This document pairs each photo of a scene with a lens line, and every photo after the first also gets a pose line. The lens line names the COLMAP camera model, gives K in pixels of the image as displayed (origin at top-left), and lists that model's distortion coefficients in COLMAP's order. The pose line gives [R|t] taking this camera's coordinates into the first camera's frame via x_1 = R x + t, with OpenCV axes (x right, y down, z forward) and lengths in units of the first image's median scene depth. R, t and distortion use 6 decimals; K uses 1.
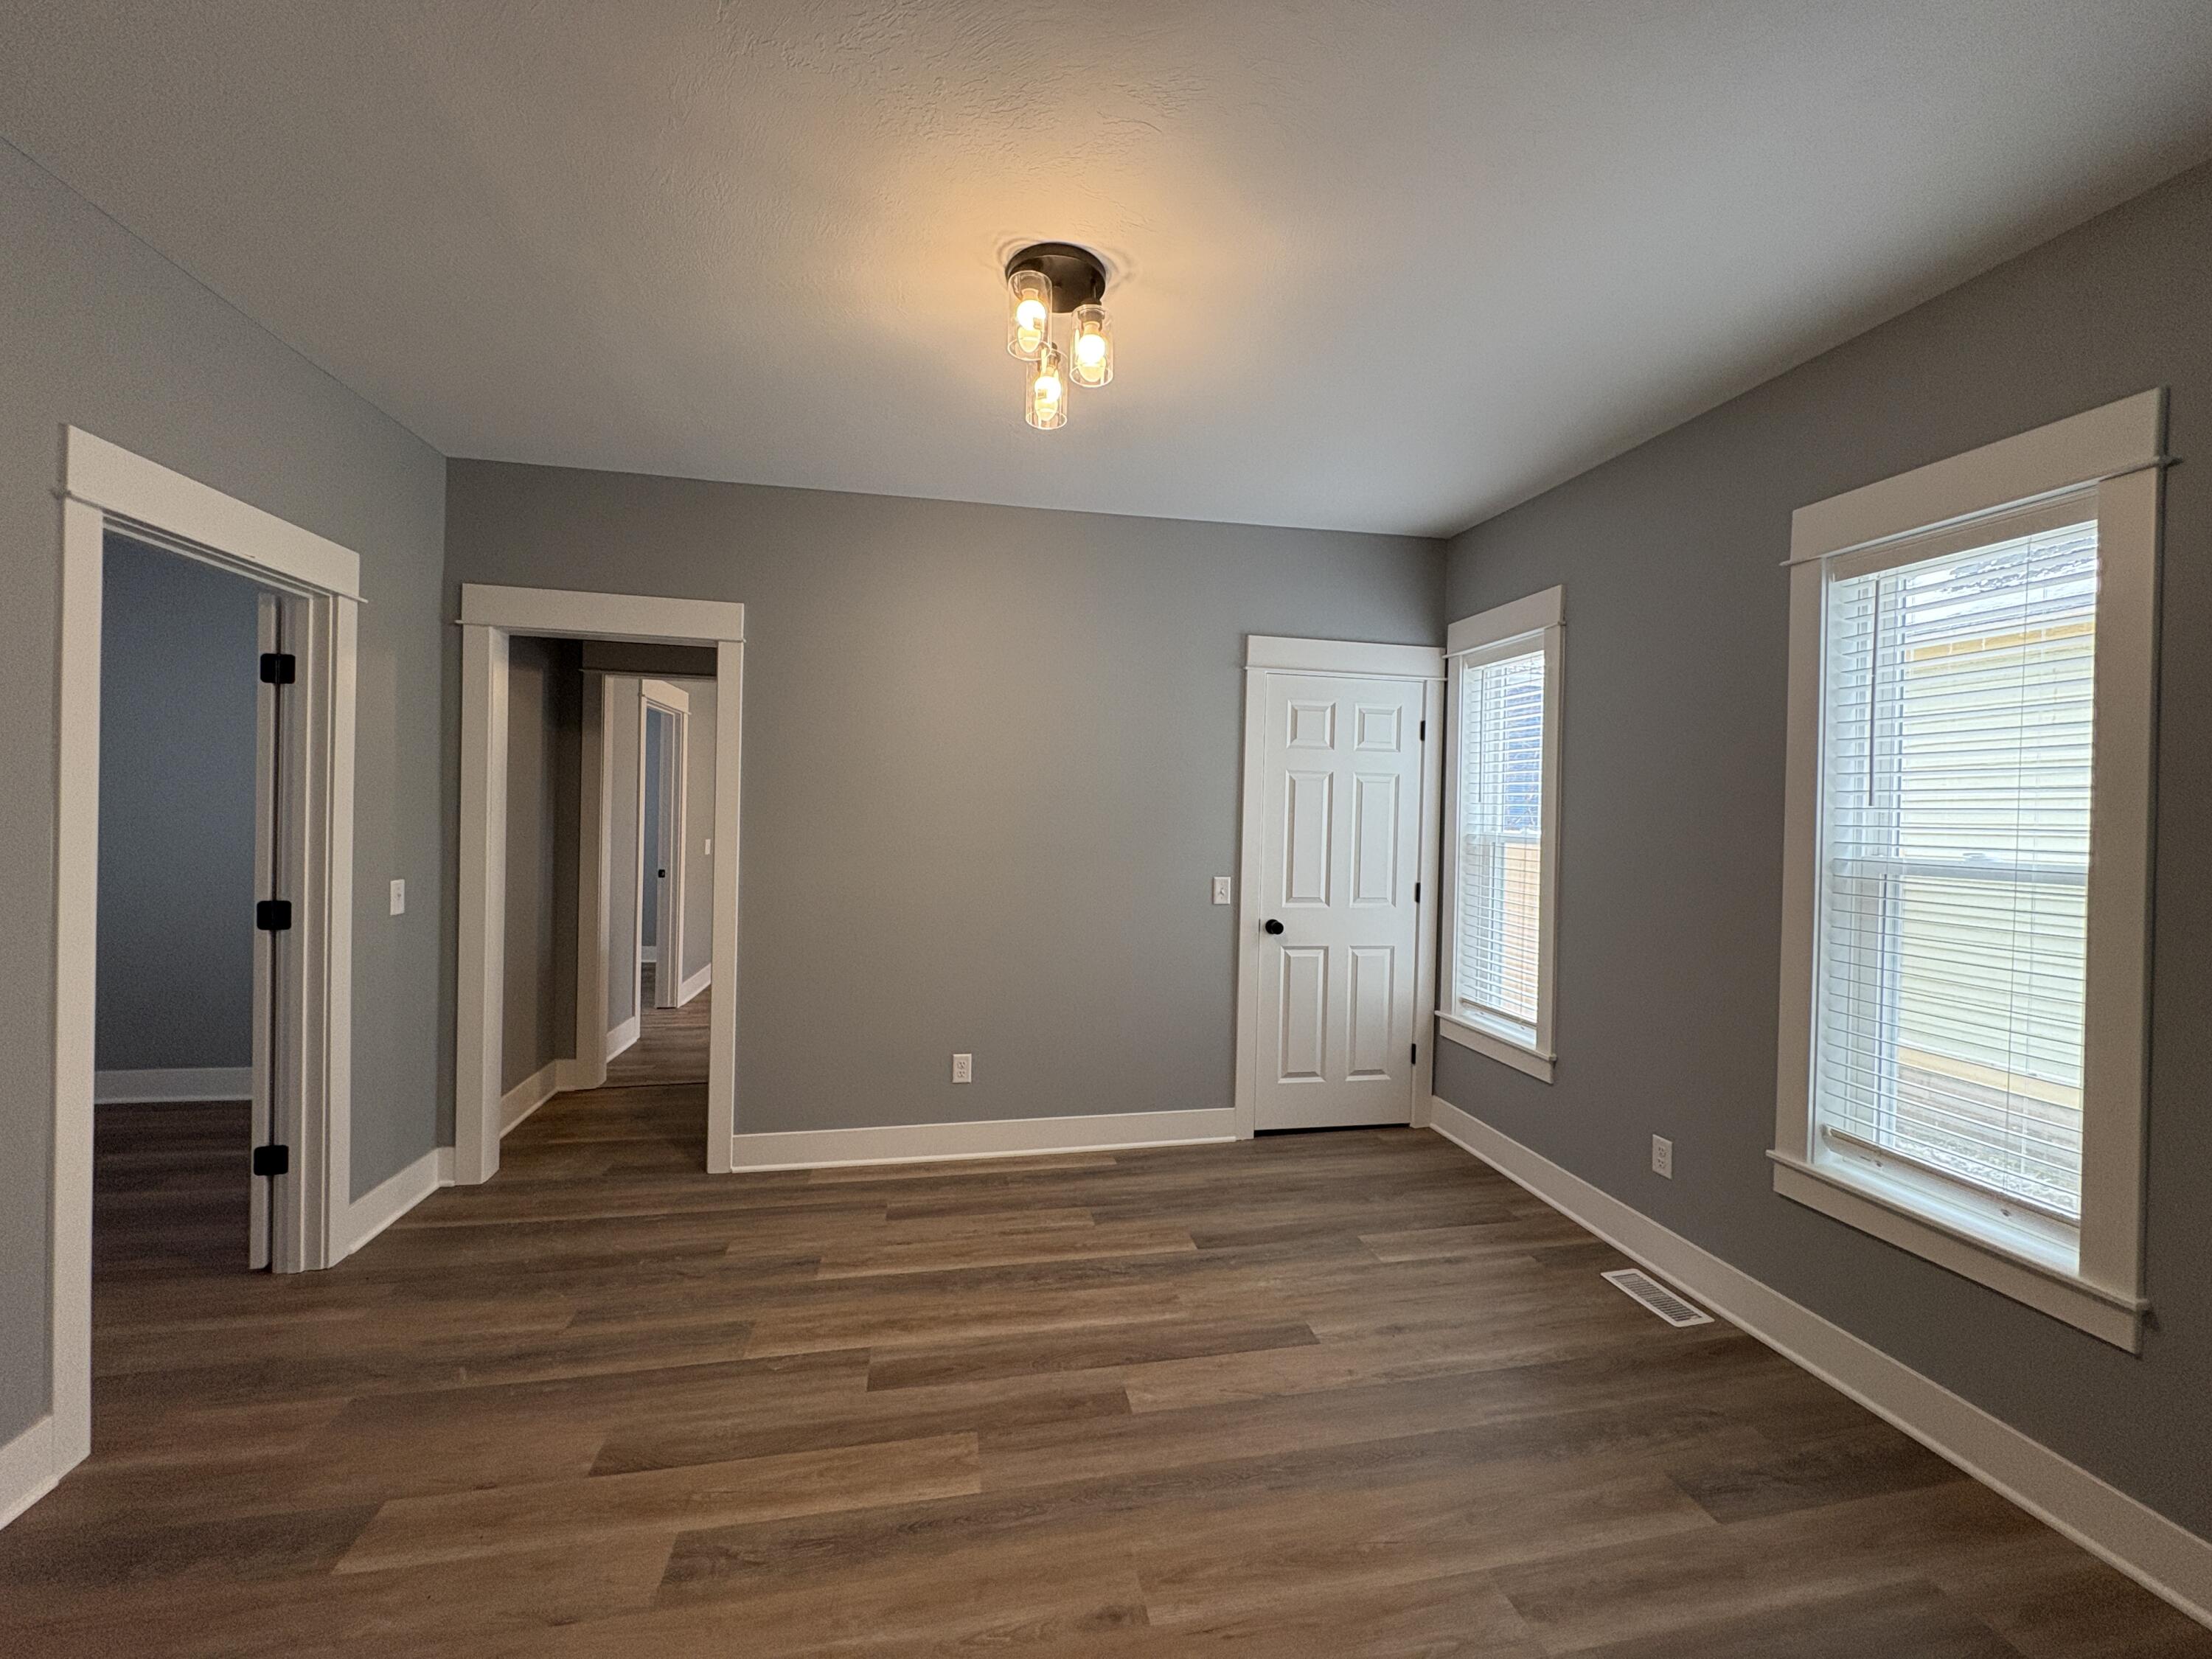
lens RADIAL K [[879.6, 0, 1106.4], [0, 879.6, 827.3], [0, 0, 1]] dist [-0.000307, 0.000544]
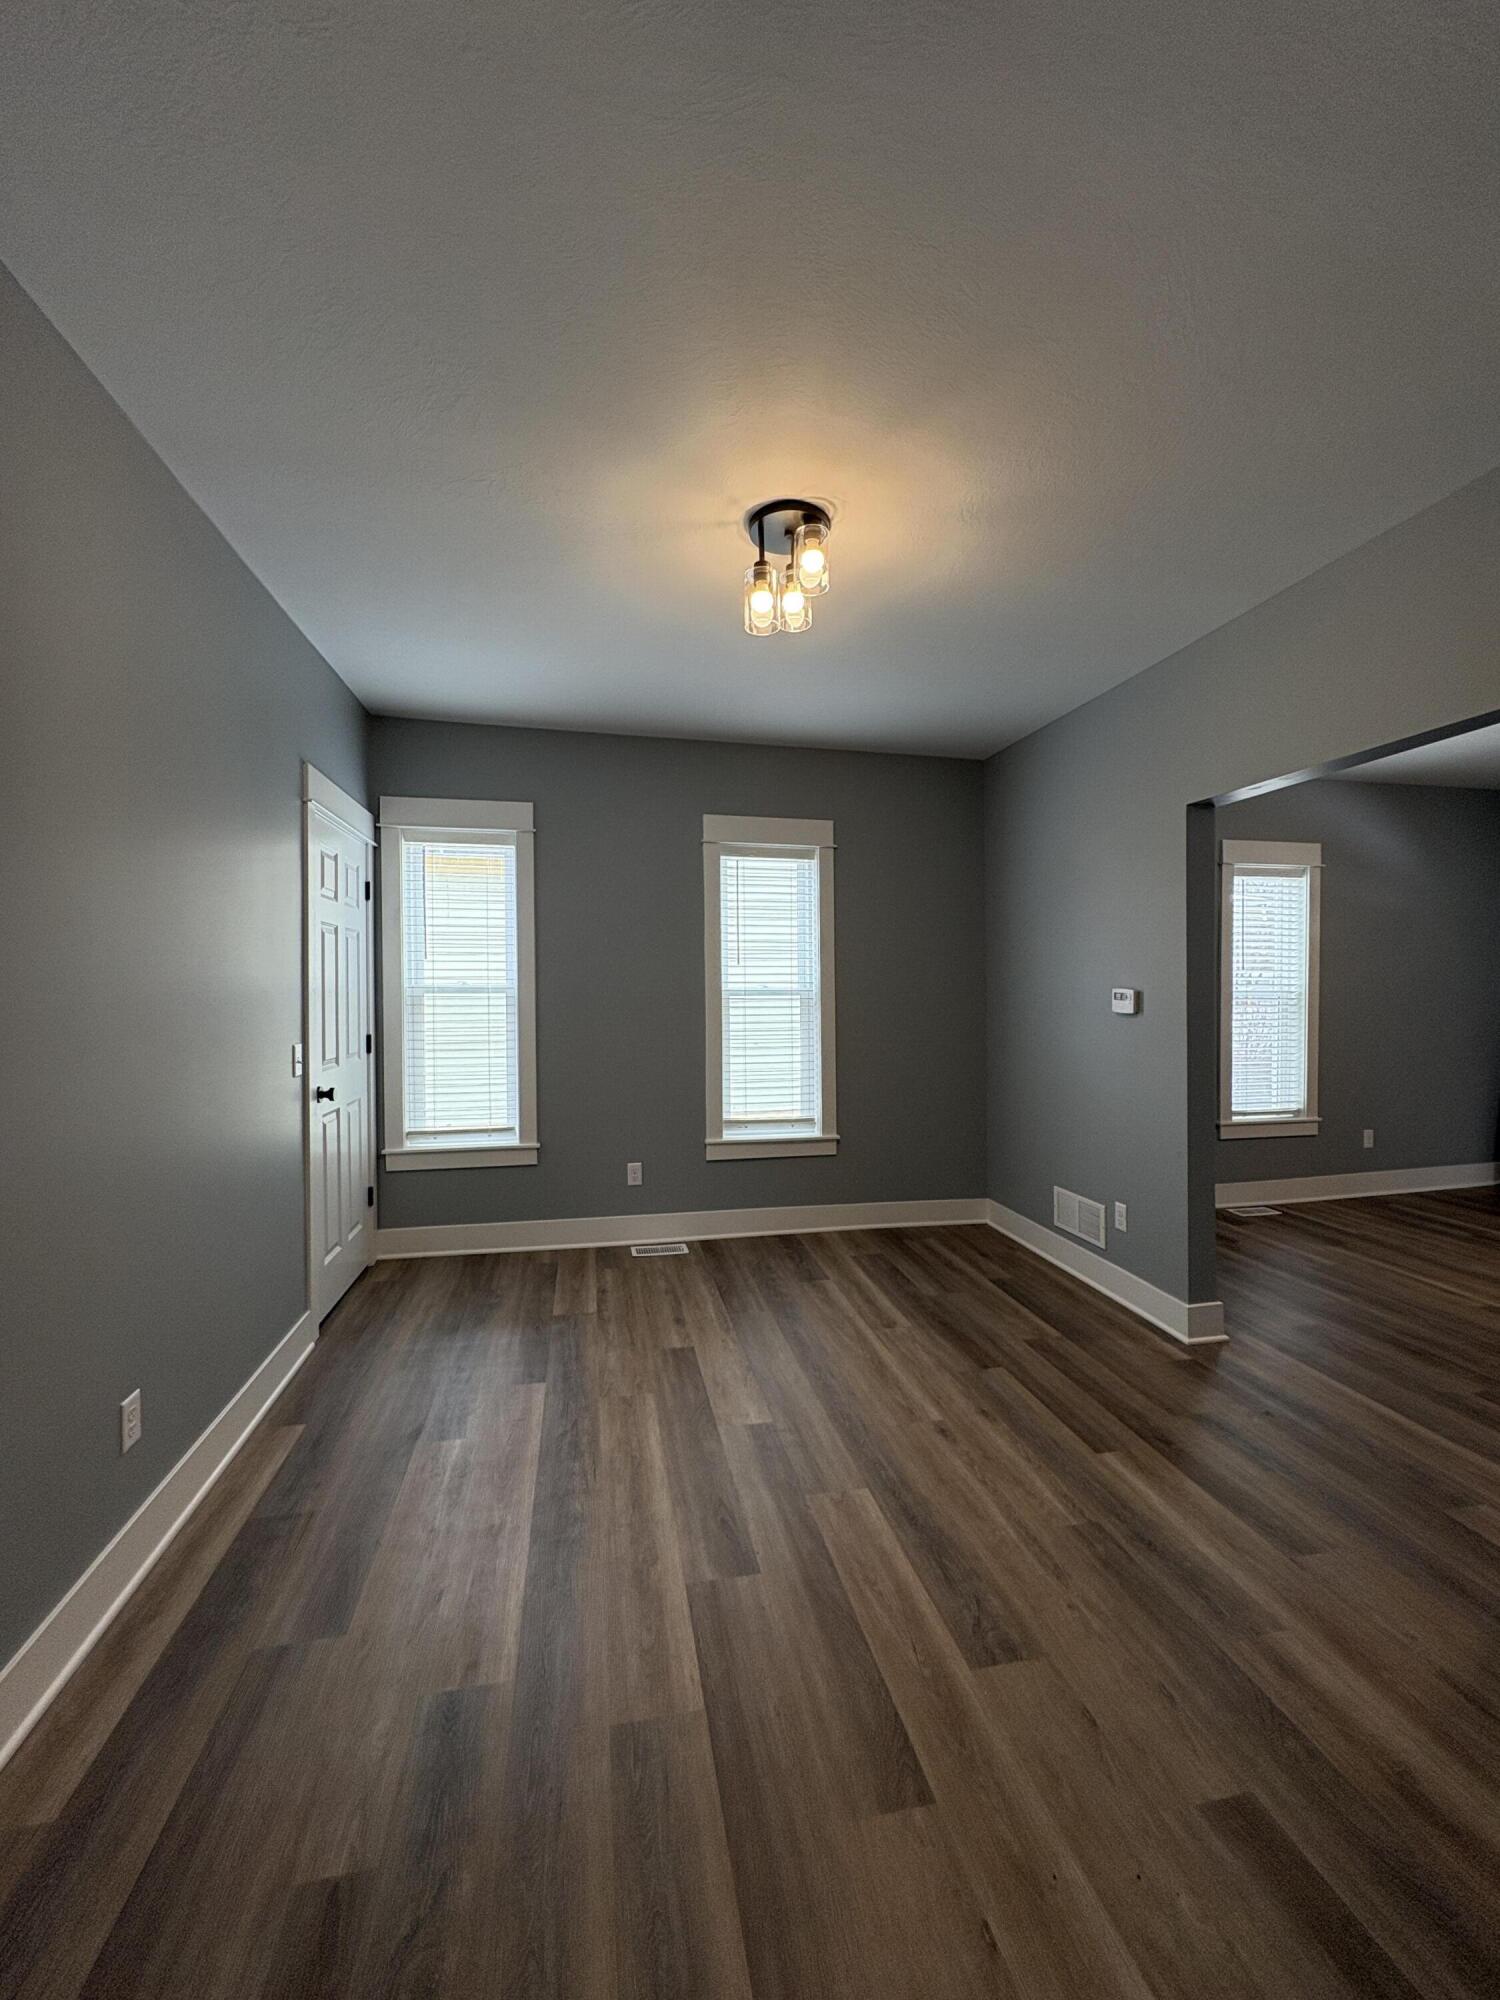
lens RADIAL K [[795.3, 0, 752.2], [0, 795.3, 999.4], [0, 0, 1]] dist [-0.000307, 0.000544]
pose [[-0.011746, -0.035714, 0.999293, -0.742726], [0.019213, 0.999169, 0.035935, -0.005608], [-0.999746, 0.019621, -0.011050, 0.674284]]
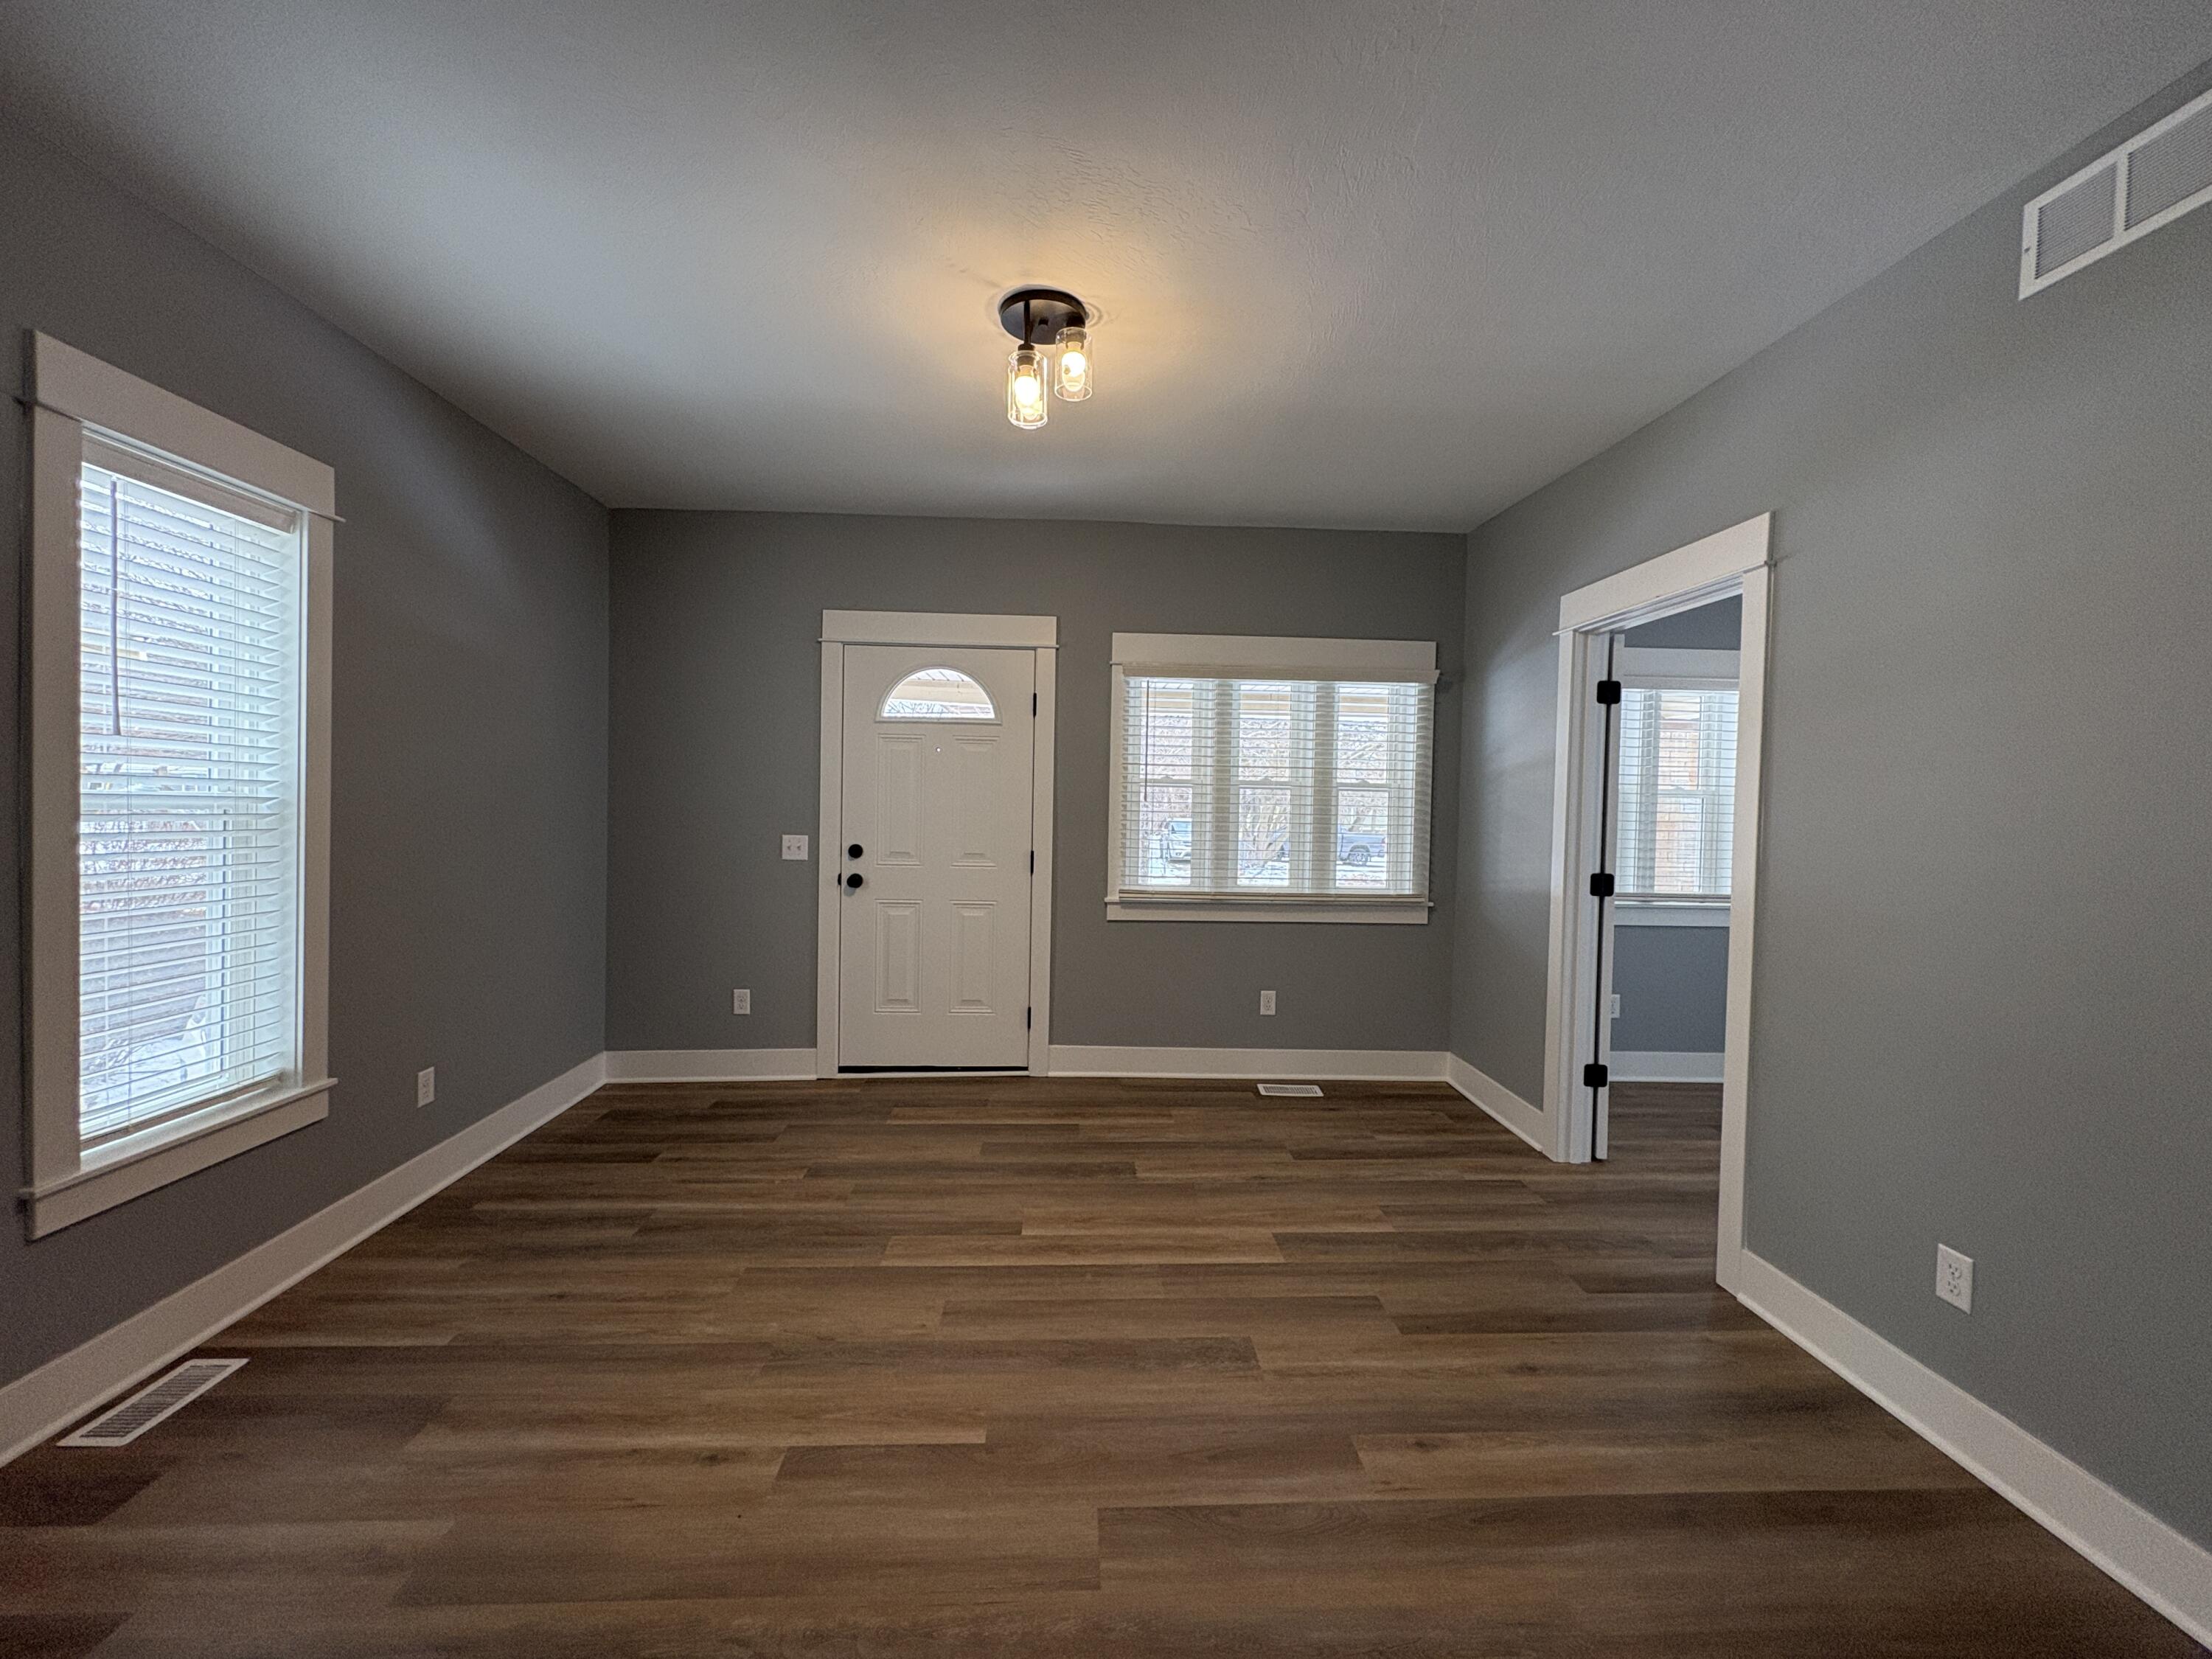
lens RADIAL K [[879.6, 0, 1106.4], [0, 879.6, 827.3], [0, 0, 1]] dist [-0.000307, 0.000544]
pose [[-0.988677, -0.047286, 0.142417, 0.017125], [-0.041979, 0.998316, 0.040042, 0.021198], [-0.144070, 0.033610, -0.988997, 0.213706]]
